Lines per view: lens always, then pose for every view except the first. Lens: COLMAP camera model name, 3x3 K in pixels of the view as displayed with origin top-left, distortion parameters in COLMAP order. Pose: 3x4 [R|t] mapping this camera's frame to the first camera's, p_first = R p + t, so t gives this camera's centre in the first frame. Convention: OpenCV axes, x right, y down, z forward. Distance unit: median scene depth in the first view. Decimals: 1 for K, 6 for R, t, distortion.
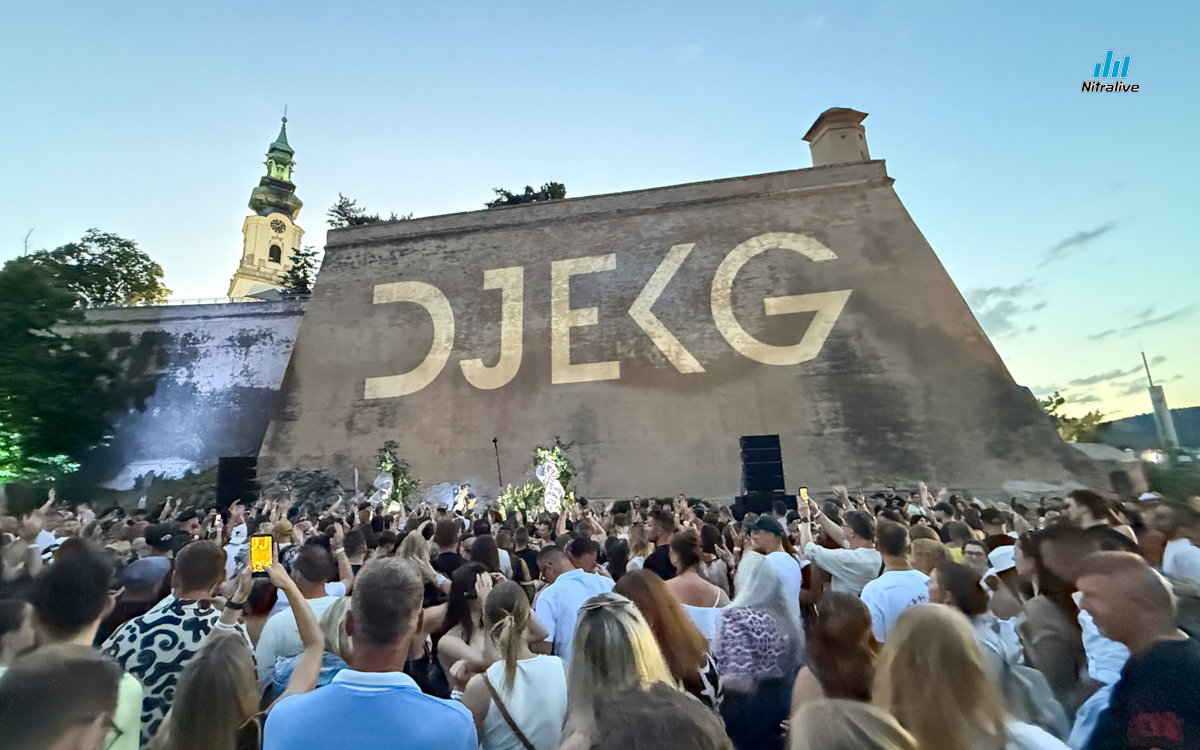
lens RADIAL K [[525.1, 0, 547.0], [0, 525.1, 375.3], [0, 0, 1]] dist [0.000396, 0.000041]
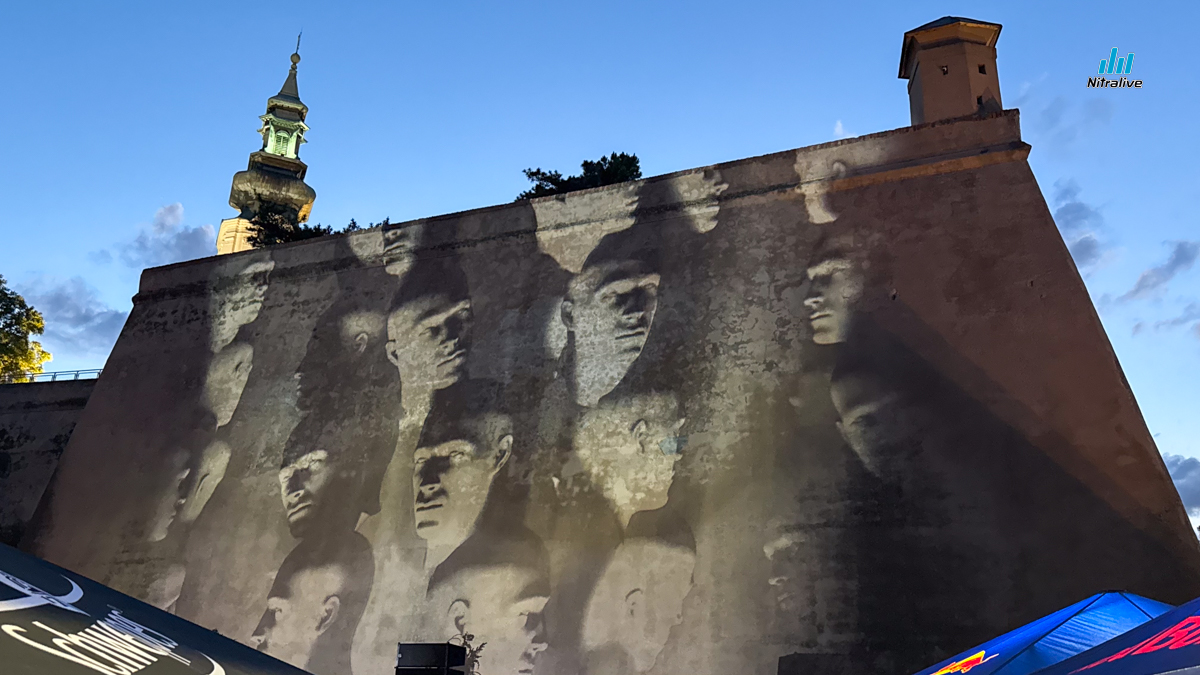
lens RADIAL K [[1016.3, 0, 598.5], [0, 1016.3, 343.6], [0, 0, 1]] dist [0.171051, -0.333727]
pose [[0.973555, -0.021575, -0.227431, 0.417497], [-0.010072, 0.990509, -0.137082, -0.029748], [0.228230, 0.135747, 0.964097, -0.055489]]
